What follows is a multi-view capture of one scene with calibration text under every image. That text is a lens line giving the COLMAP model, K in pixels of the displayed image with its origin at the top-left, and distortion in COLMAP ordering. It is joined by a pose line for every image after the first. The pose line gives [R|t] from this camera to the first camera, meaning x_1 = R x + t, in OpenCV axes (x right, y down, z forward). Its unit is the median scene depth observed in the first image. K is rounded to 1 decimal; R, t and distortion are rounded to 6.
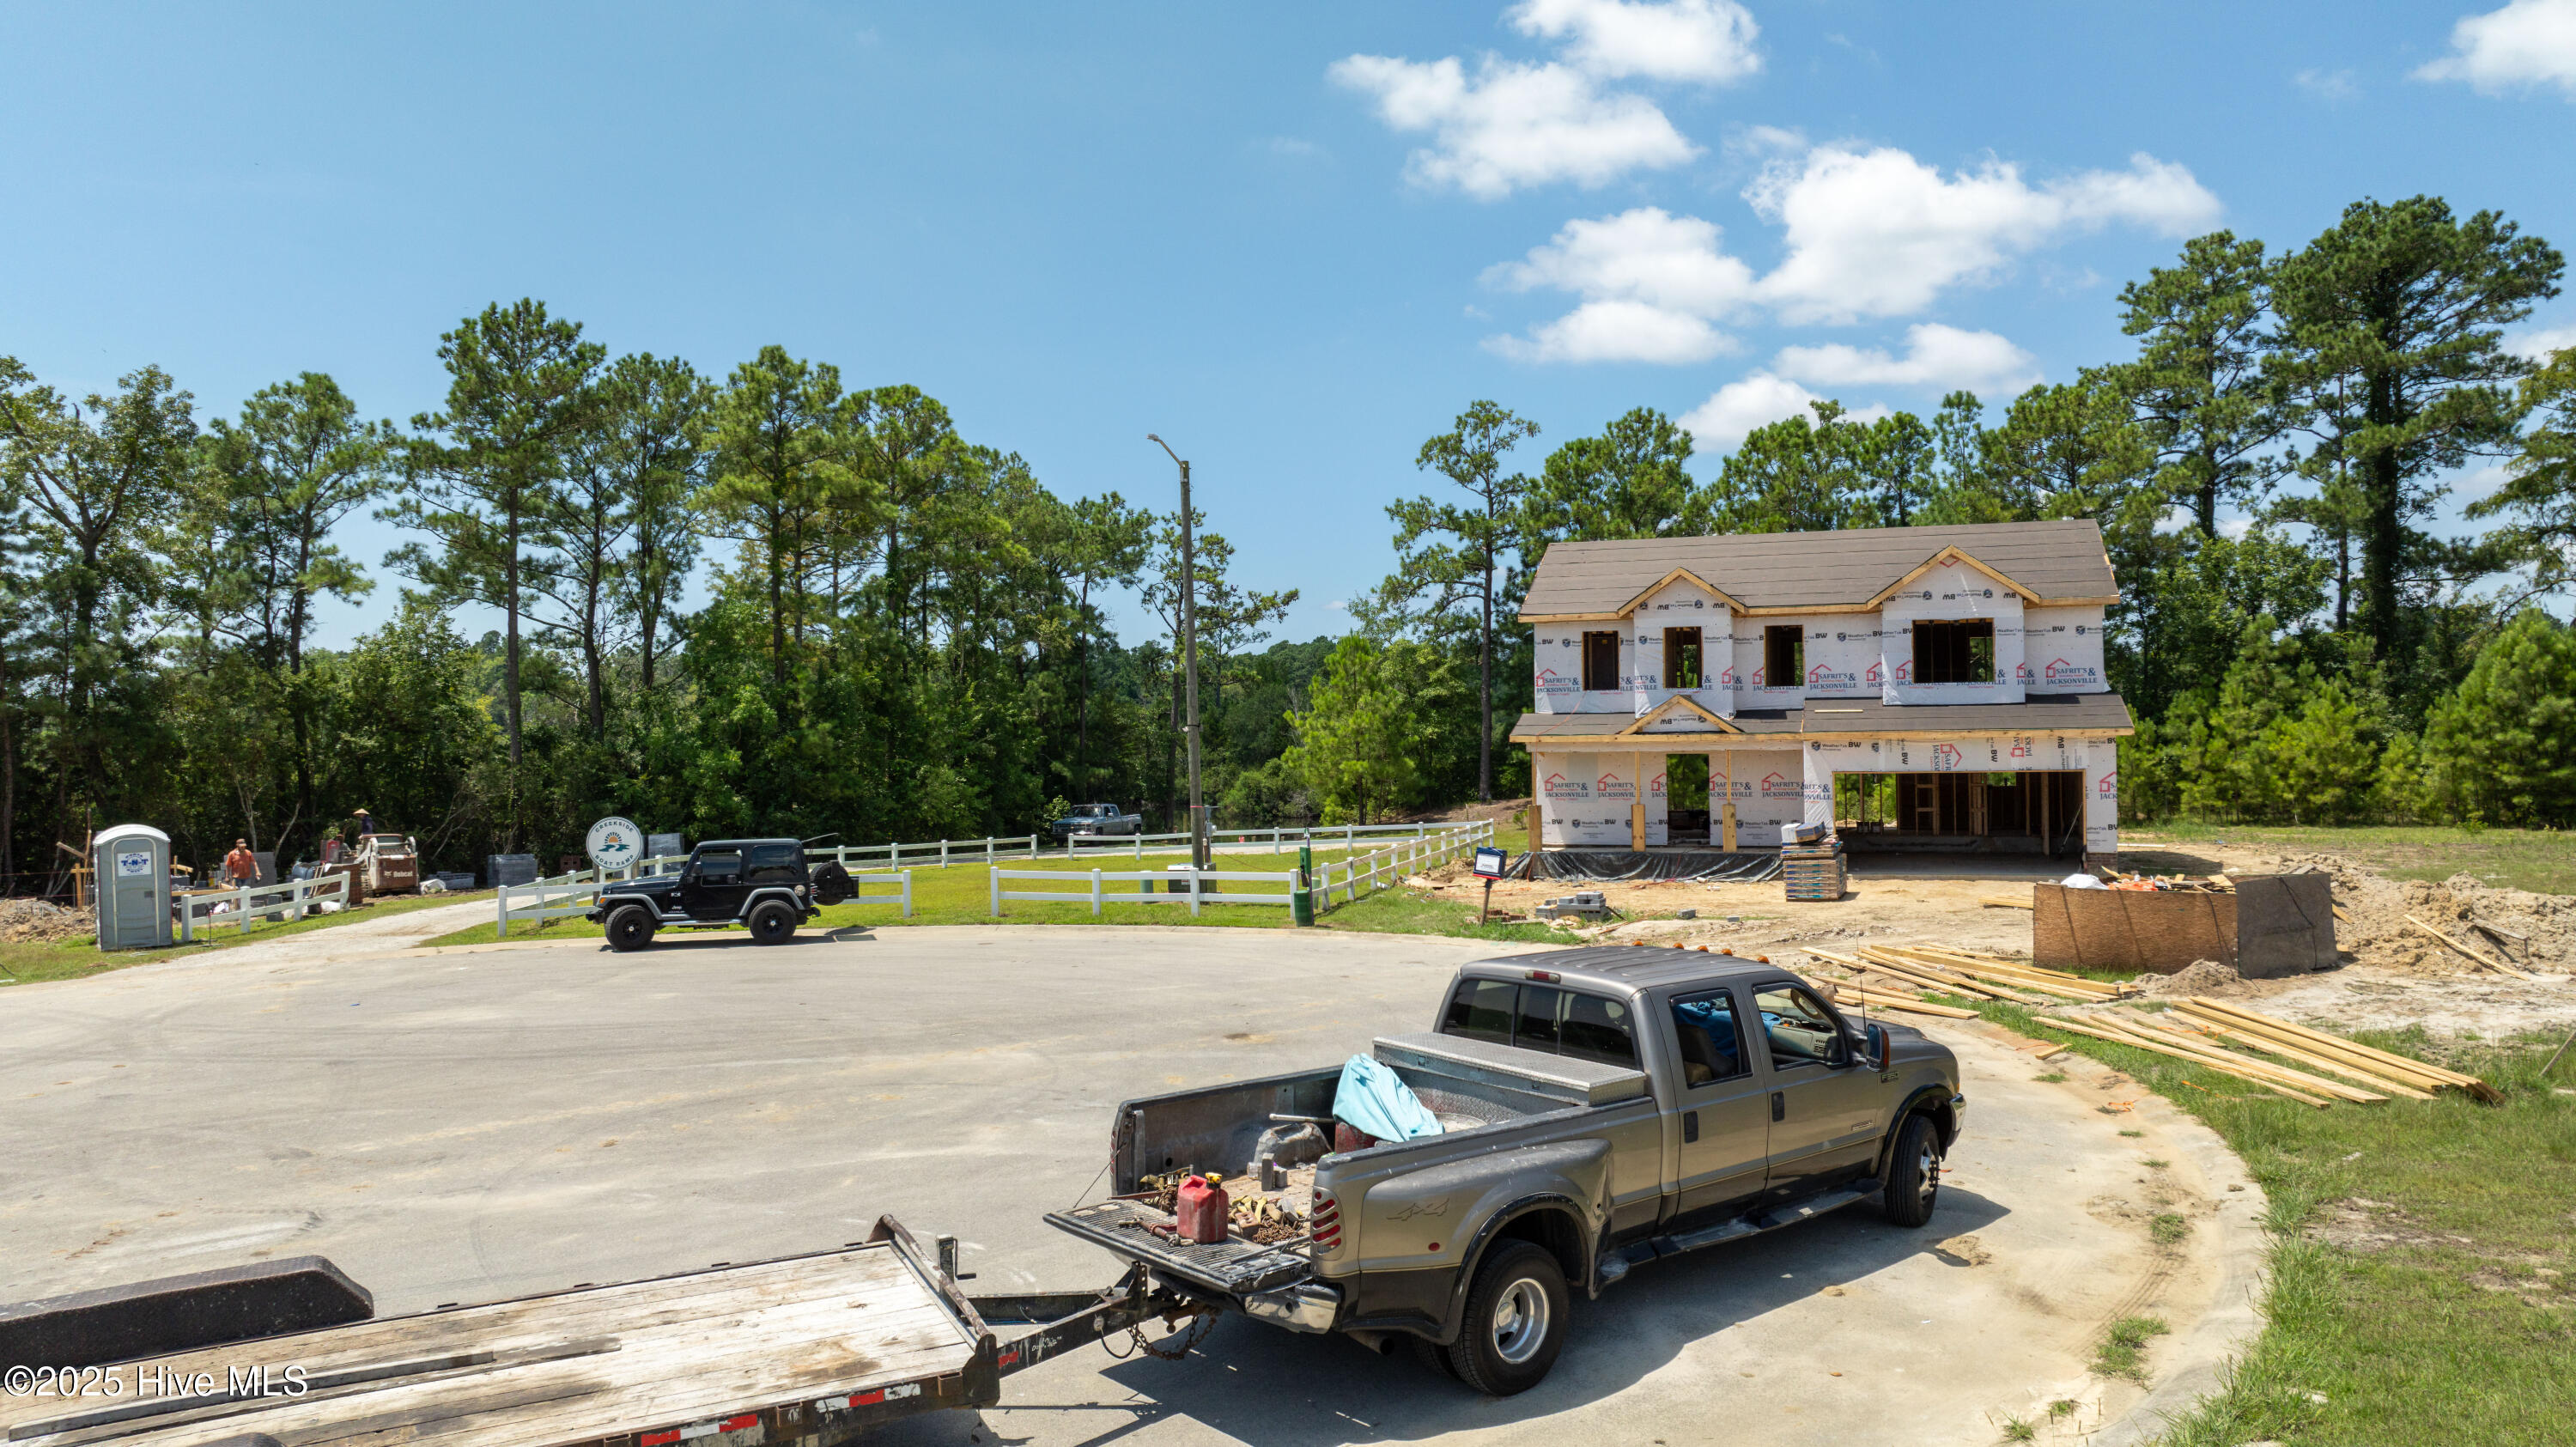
lens RADIAL K [[1813.3, 0, 1289.1], [0, 1813.3, 712.7], [0, 0, 1]] dist [-0.029939, 0.026337]
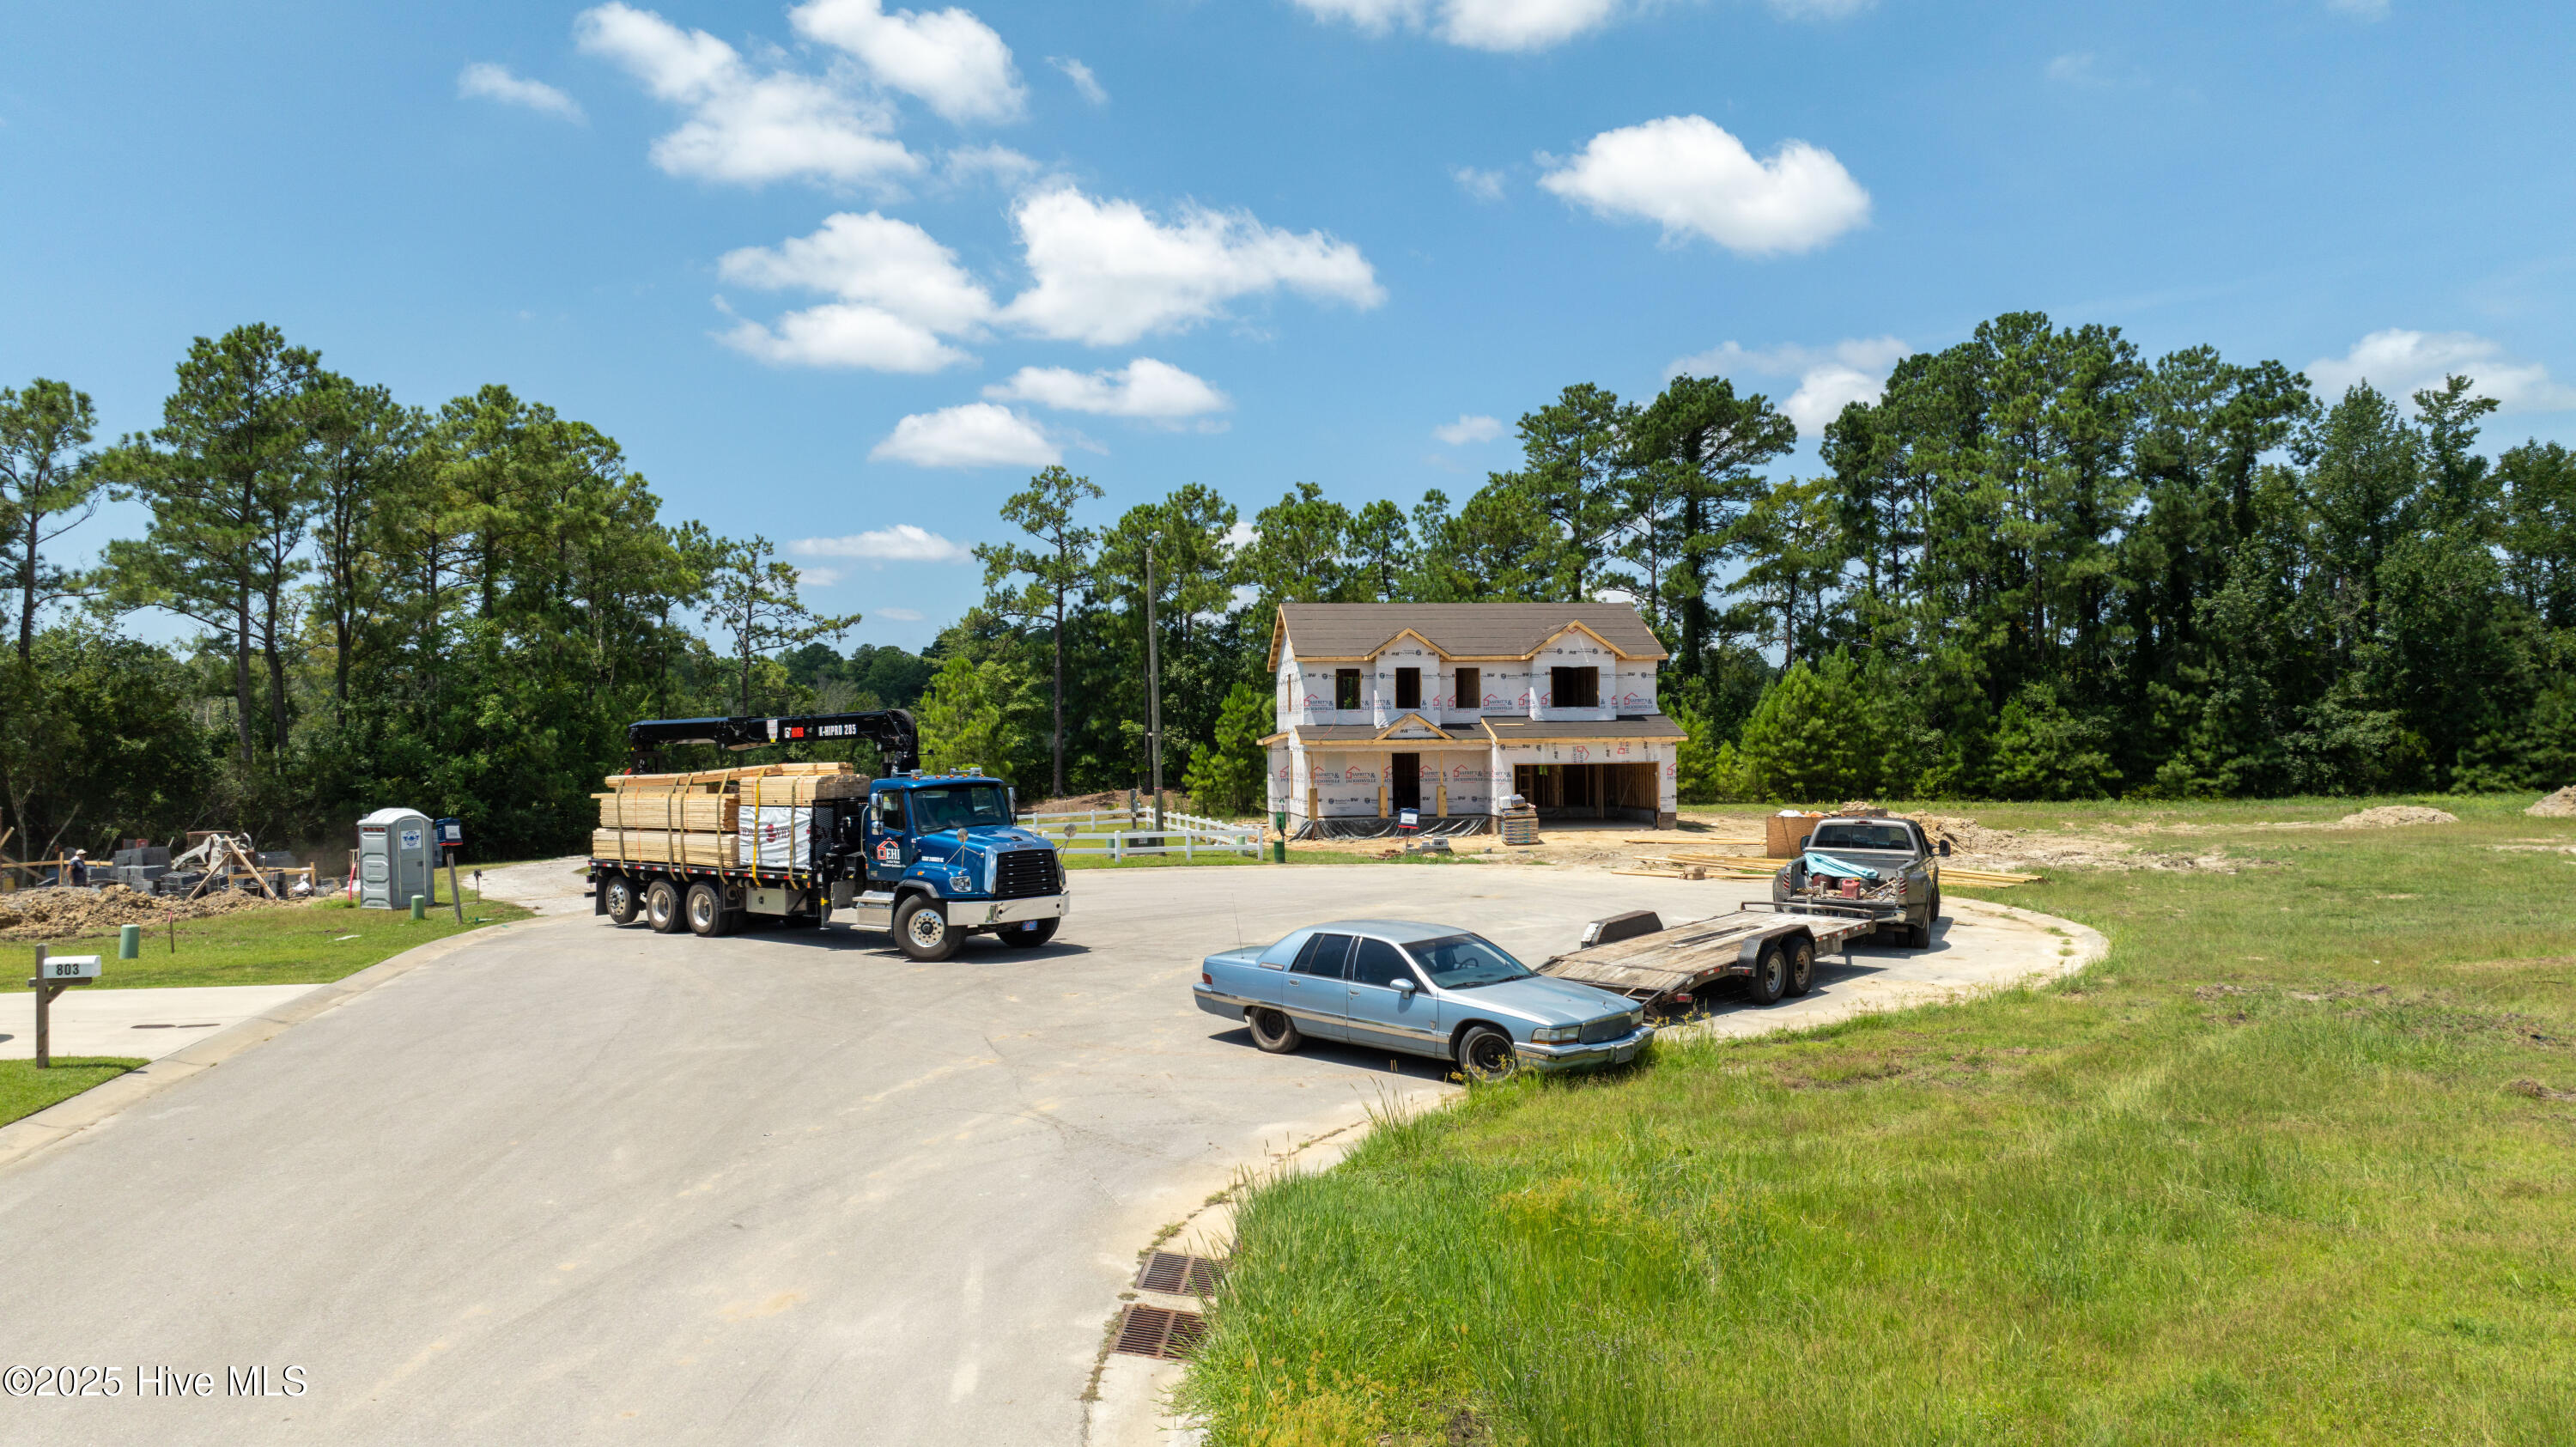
lens RADIAL K [[1813.3, 0, 1281.5], [0, 1813.3, 727.0], [0, 0, 1]] dist [-0.029939, 0.026337]
pose [[0.907592, 0.006150, 0.419807, -0.321734], [-0.006785, 0.999977, 0.000020, 0.001397], [-0.419797, -0.002867, 0.907613, -0.197805]]
